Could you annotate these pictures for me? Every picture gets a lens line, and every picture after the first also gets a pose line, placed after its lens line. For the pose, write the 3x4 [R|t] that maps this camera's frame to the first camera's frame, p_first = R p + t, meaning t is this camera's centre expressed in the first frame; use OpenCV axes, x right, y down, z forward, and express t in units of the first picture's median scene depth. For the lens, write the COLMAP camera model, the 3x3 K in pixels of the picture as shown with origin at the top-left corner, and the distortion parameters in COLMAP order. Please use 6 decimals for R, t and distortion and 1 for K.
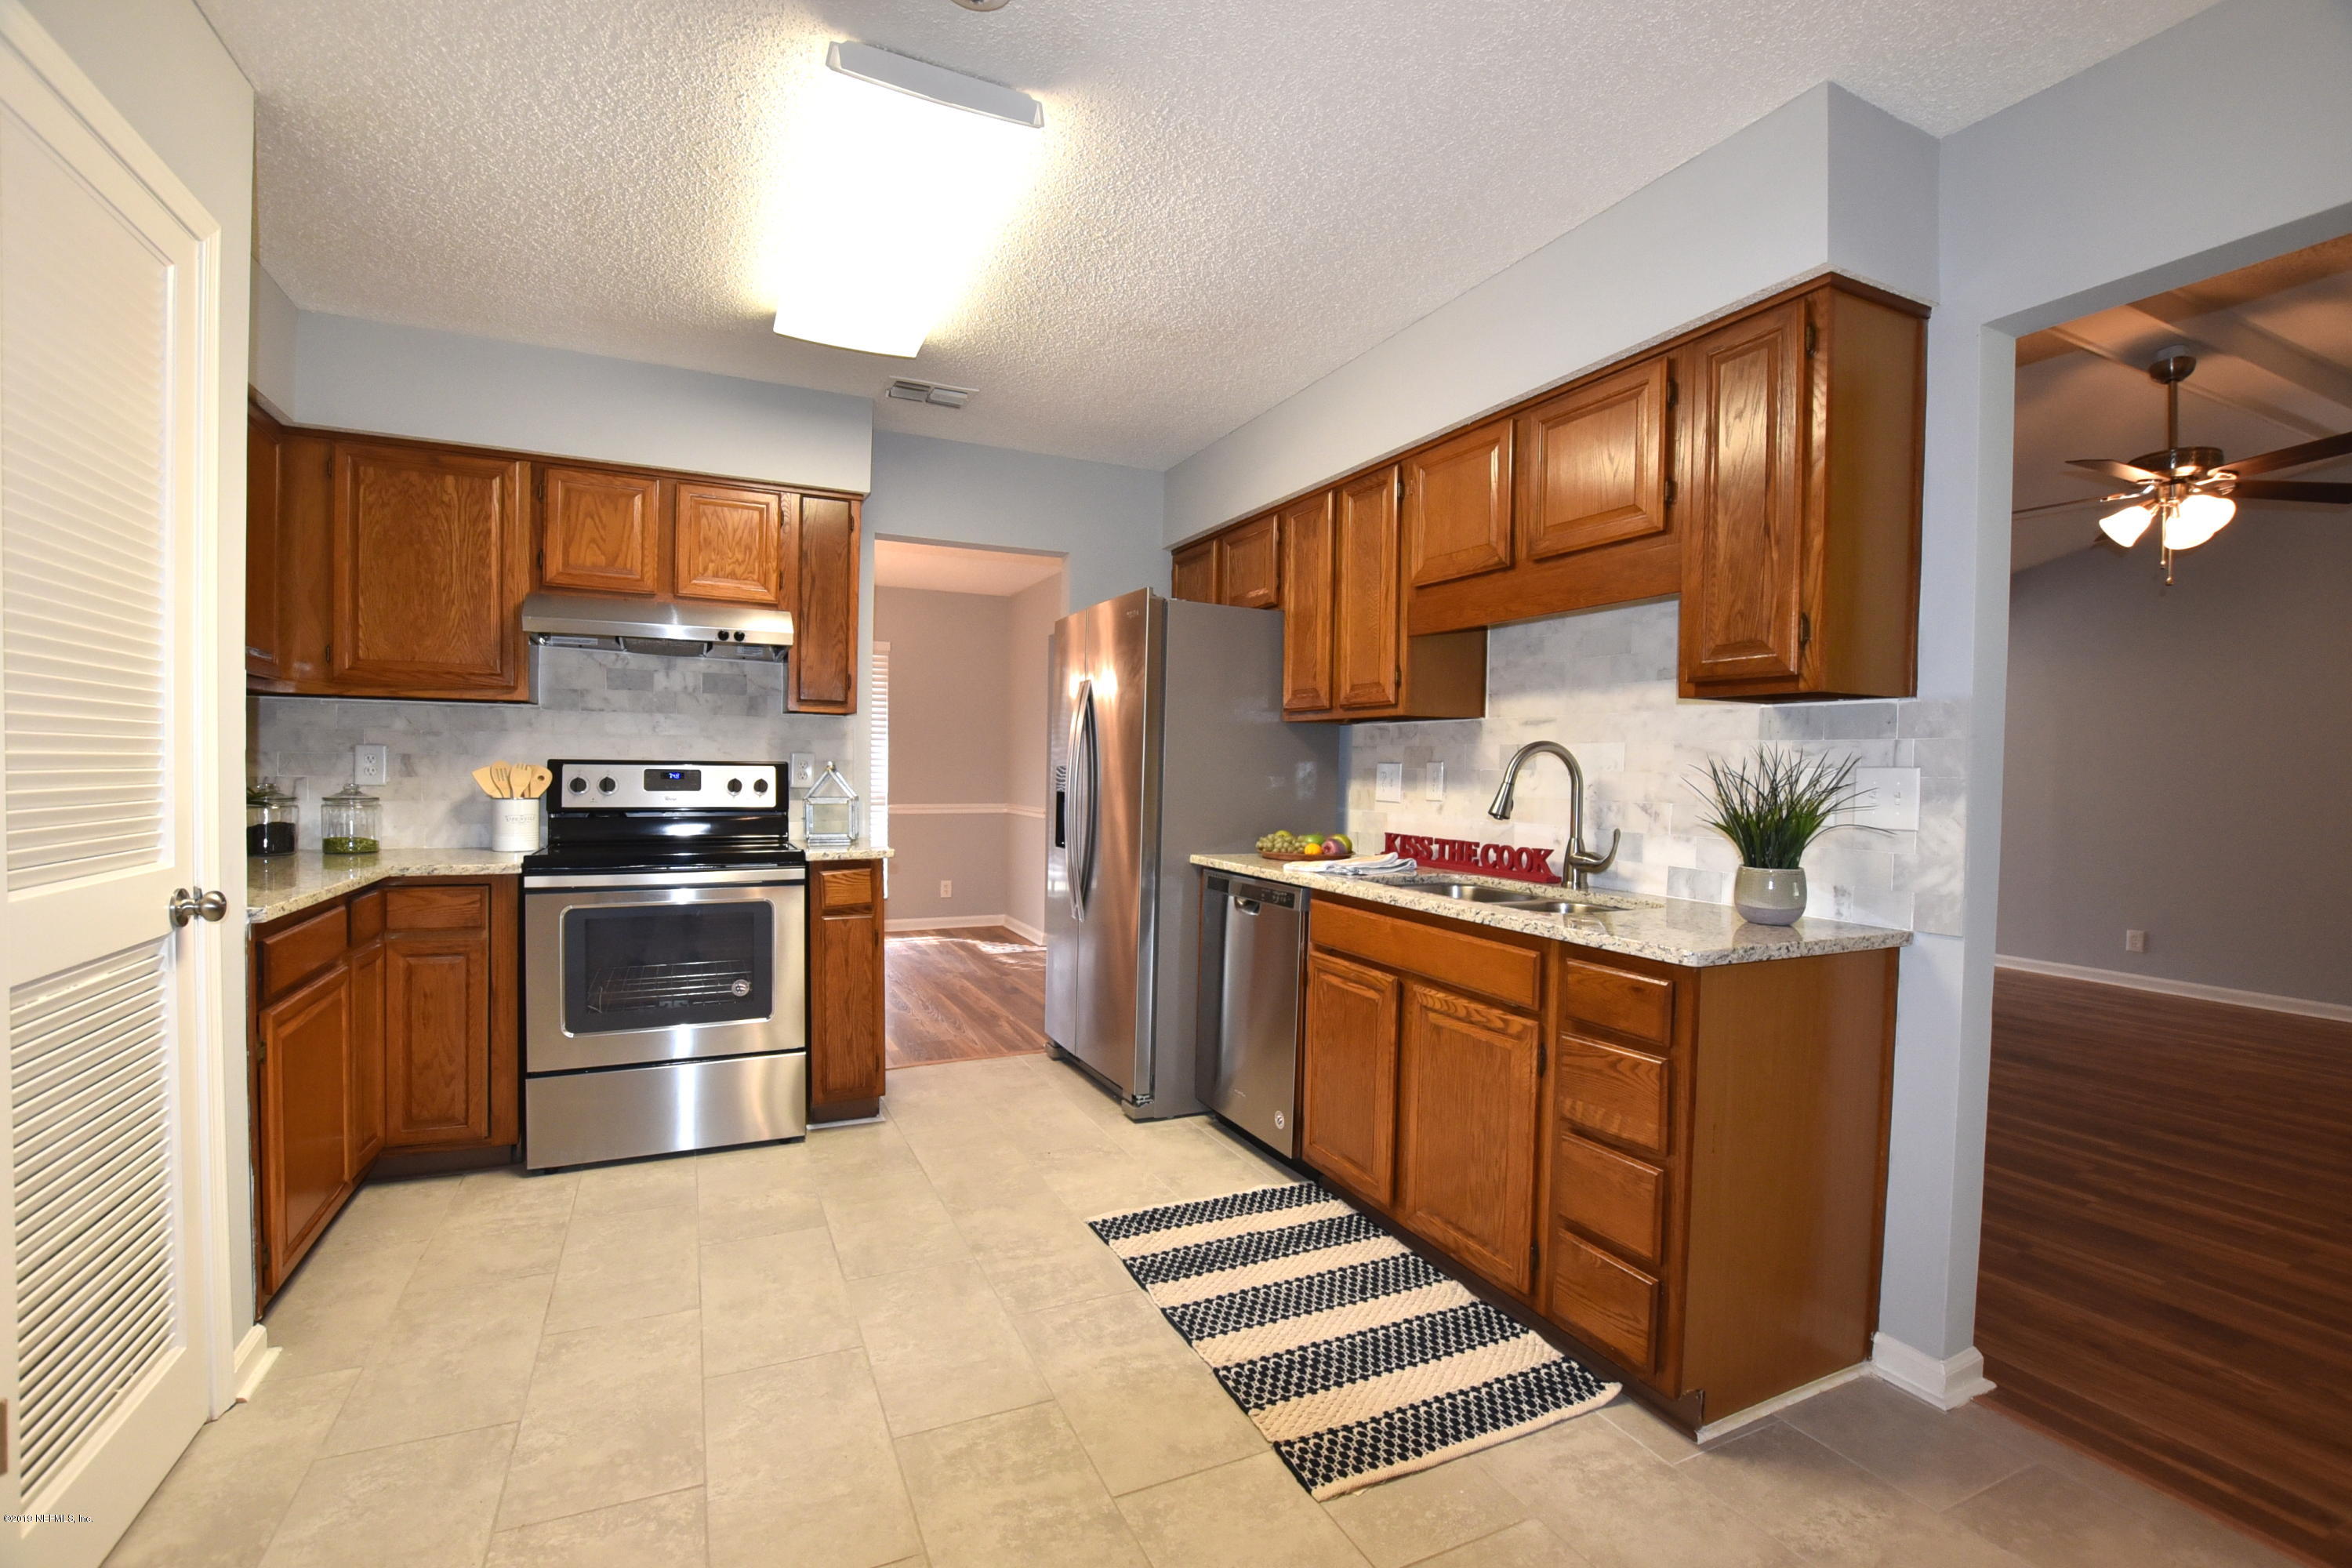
lens RADIAL K [[1035.9, 0, 1176.2], [0, 1035.9, 796.0], [0, 0, 1]] dist [-0.034808, 0.005130]
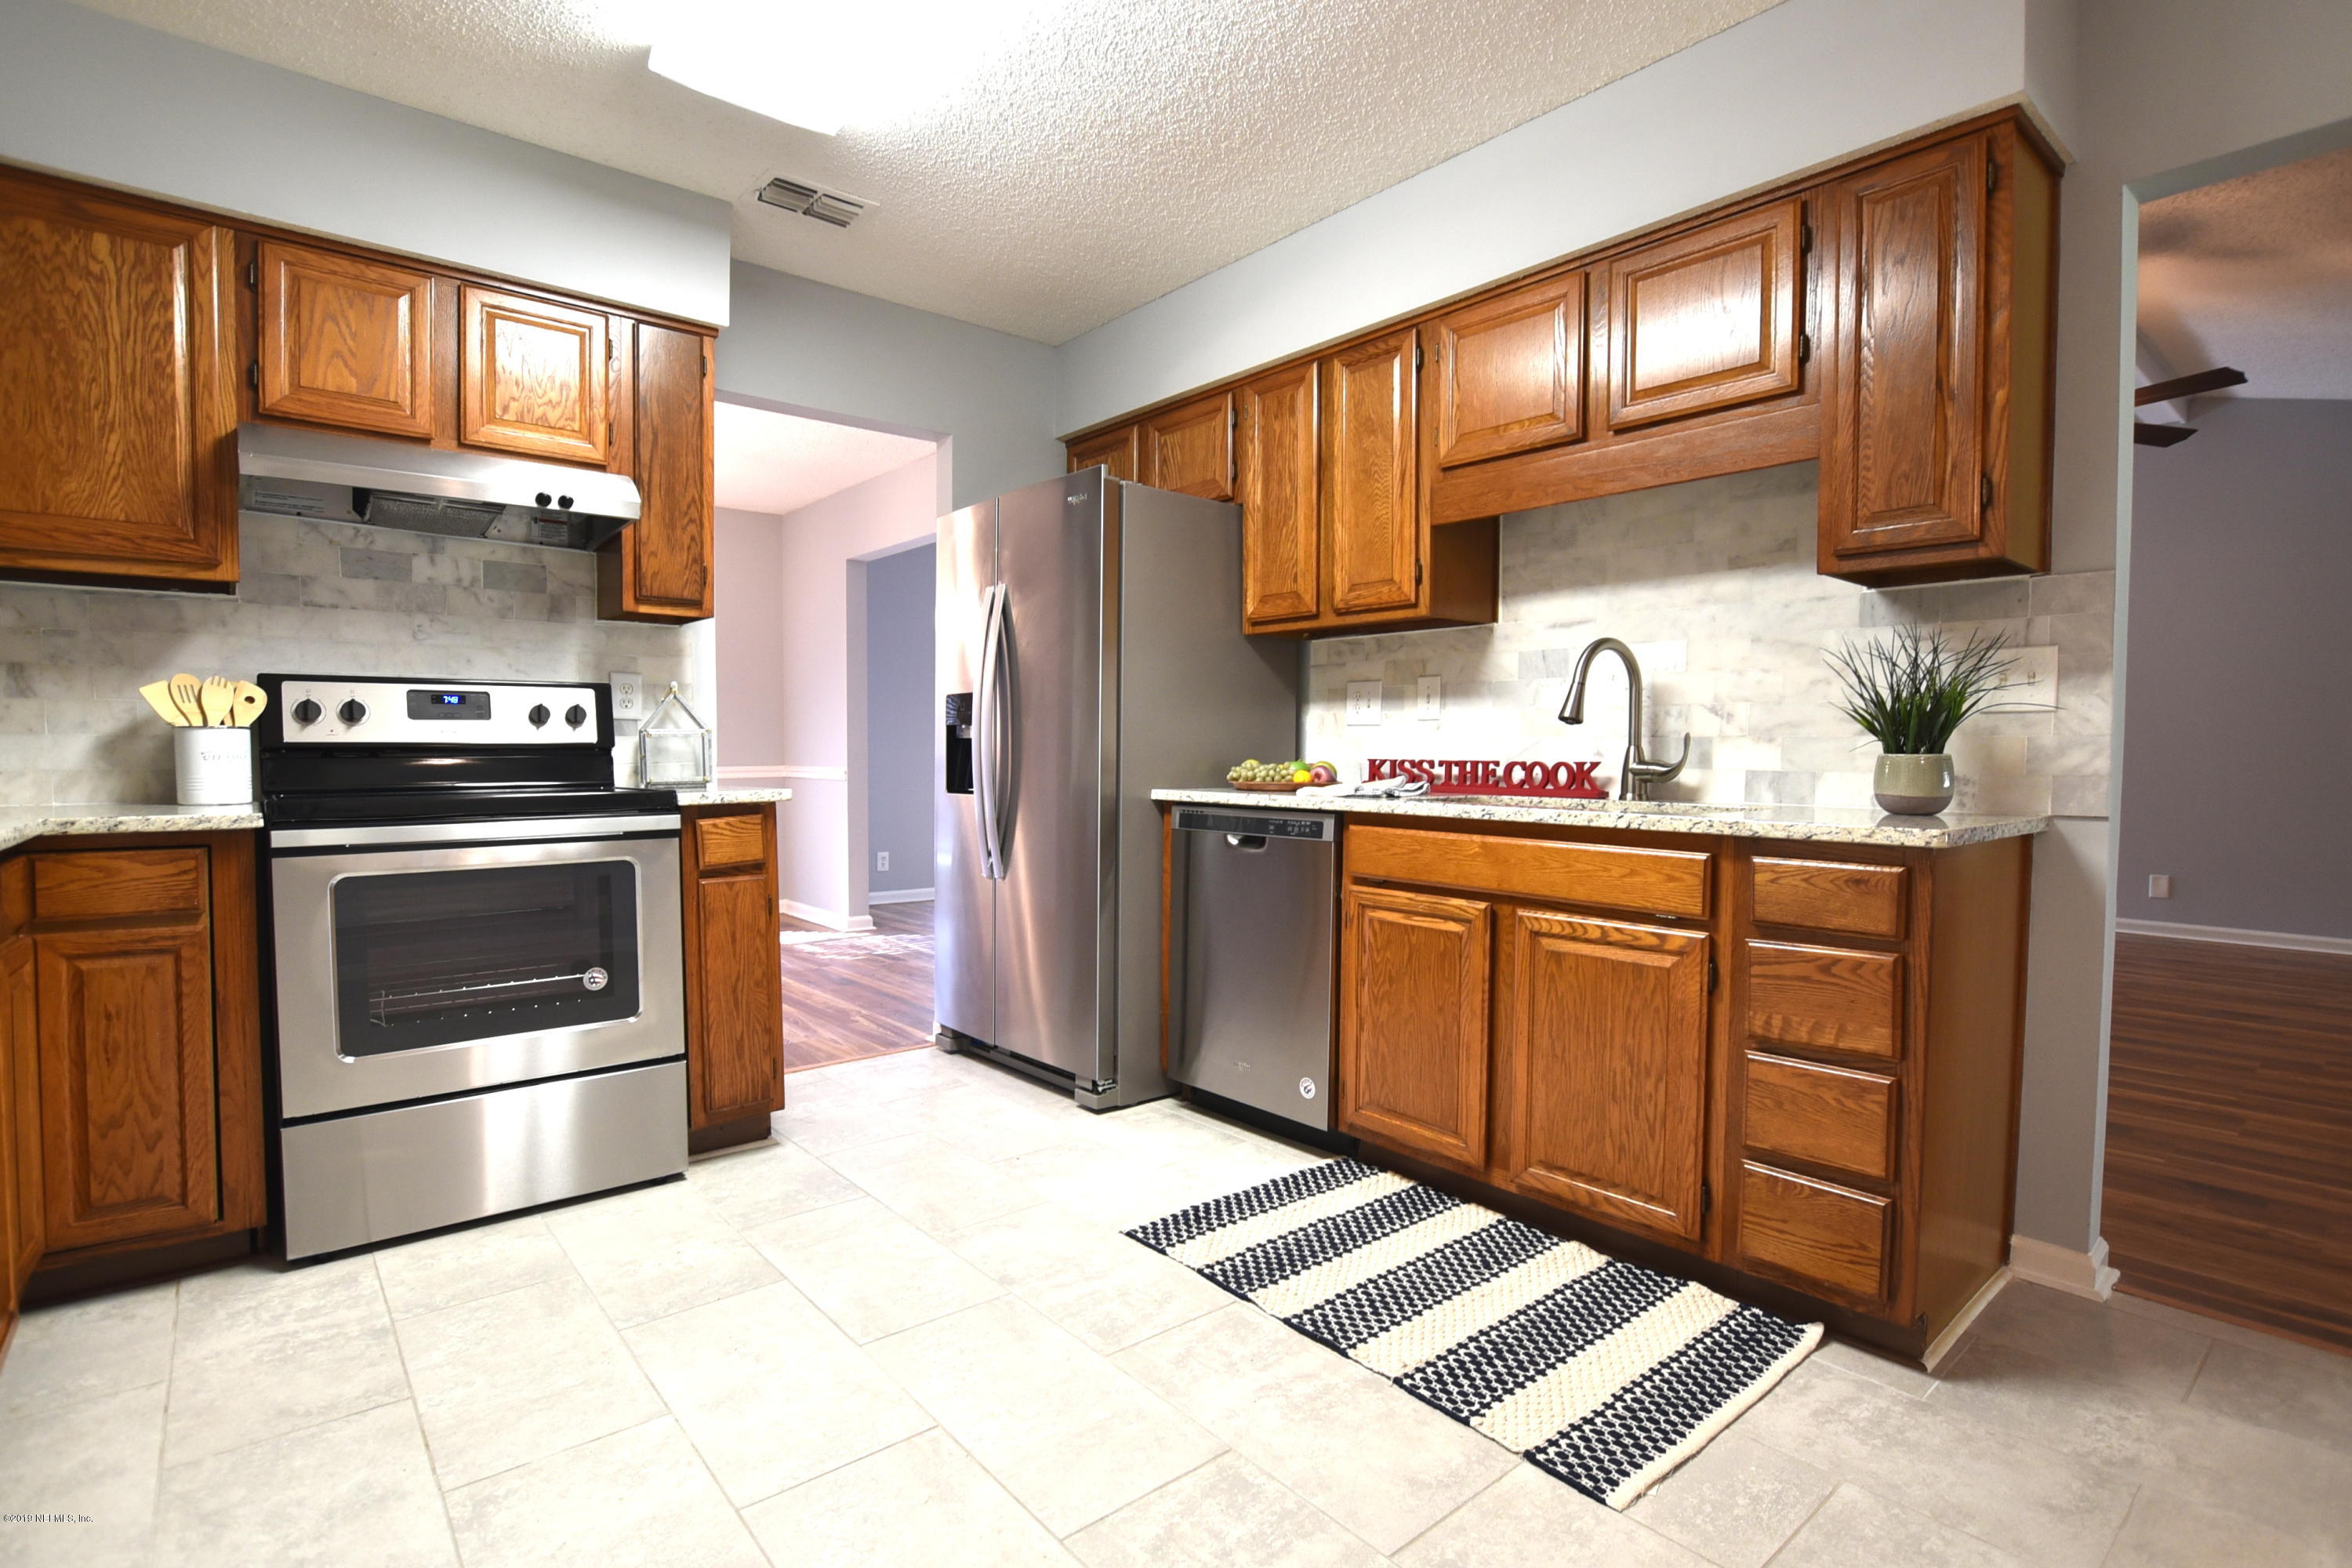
lens RADIAL K [[1126.0, 0, 1176.3], [0, 1126.0, 797.6], [0, 0, 1]] dist [-0.030731, 0.004266]
pose [[0.966725, -0.025999, 0.254493, -0.264314], [0.021075, 0.999535, 0.022054, 0.057565], [-0.254948, -0.015957, 0.966823, 0.151033]]
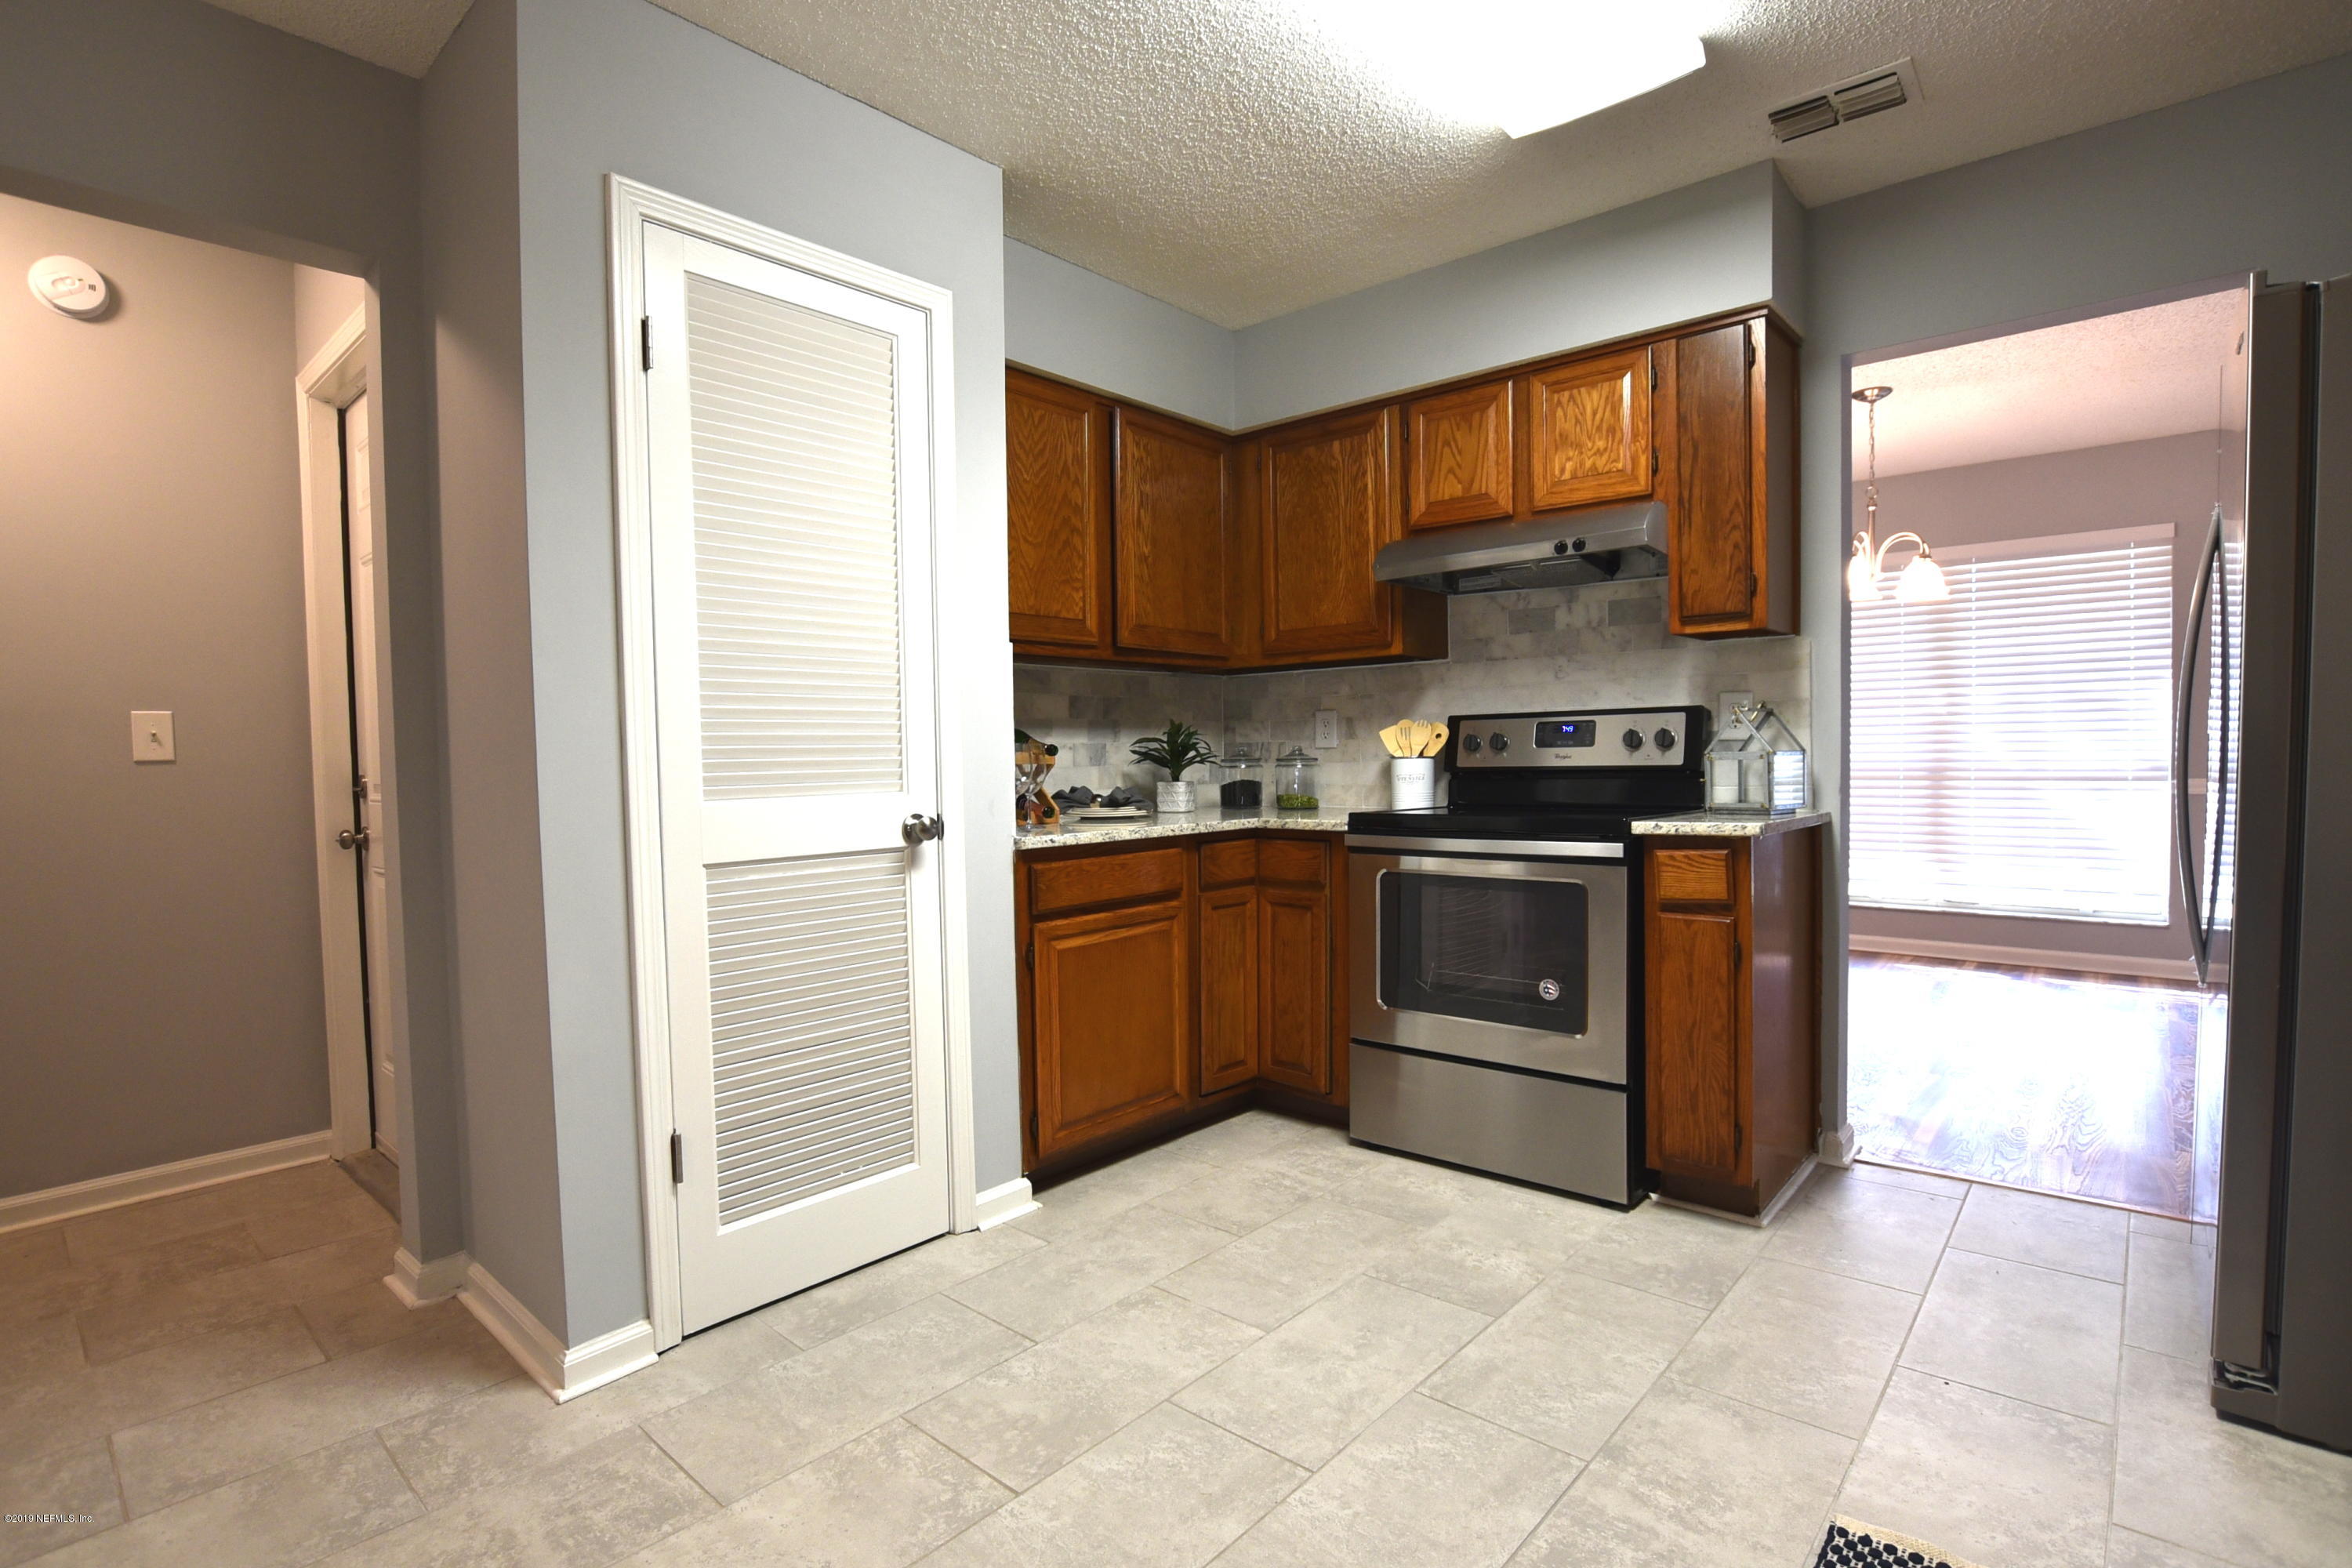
lens RADIAL K [[1126.0, 0, 1175.0], [0, 1126.0, 797.9], [0, 0, 1]] dist [-0.030731, 0.004266]
pose [[0.387112, 0.012664, -0.921946, 0.307681], [-0.001181, 0.999912, 0.013239, 0.033078], [0.922032, -0.004036, 0.387093, 0.476518]]
